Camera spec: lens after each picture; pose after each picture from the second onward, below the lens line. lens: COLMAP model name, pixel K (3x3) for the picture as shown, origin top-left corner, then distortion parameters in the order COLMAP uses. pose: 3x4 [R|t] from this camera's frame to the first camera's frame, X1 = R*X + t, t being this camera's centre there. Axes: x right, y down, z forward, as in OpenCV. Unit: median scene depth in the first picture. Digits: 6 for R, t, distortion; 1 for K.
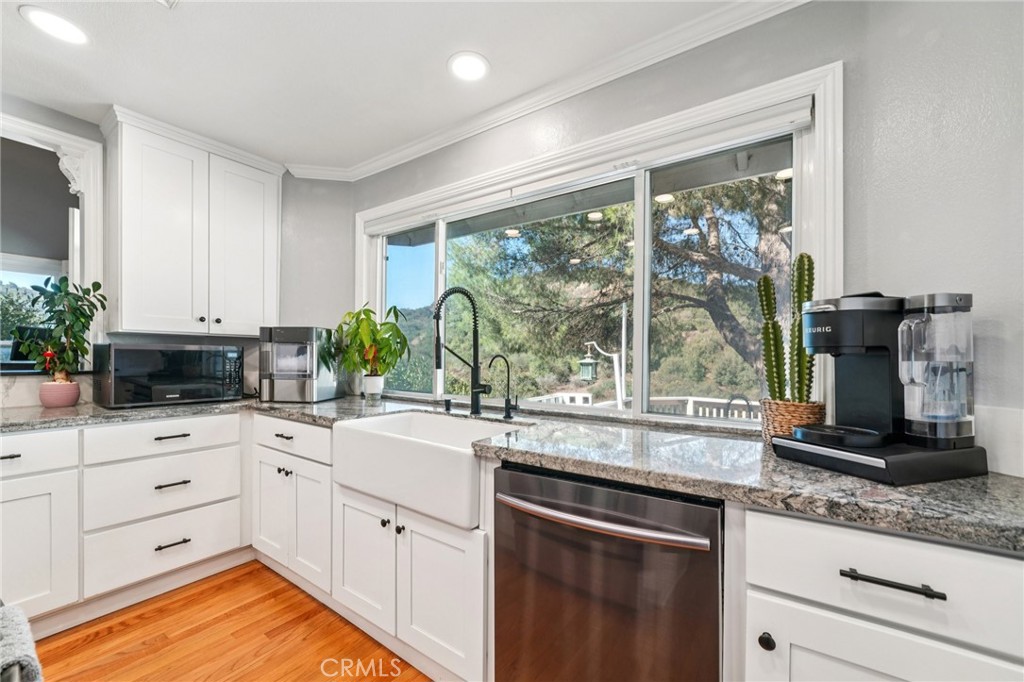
lens RADIAL K [[411.7, 0, 513.6], [0, 411.7, 351.0], [0, 0, 1]] dist [0.024619, 0.000031]
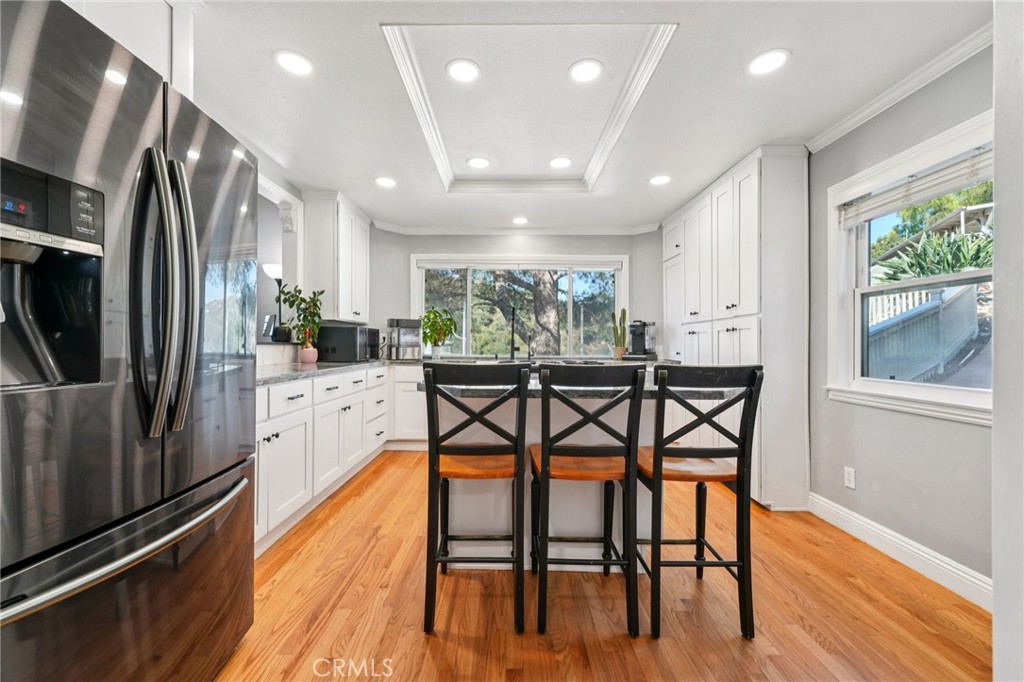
lens RADIAL K [[421.7, 0, 512.0], [0, 421.7, 341.0], [0, 0, 1]] dist [-0.000415, -0.000012]
pose [[0.820076, -0.000109, 0.572255, -1.492328], [-0.004681, 0.999965, 0.006898, 0.028157], [-0.572236, -0.008336, 0.820047, -0.994314]]
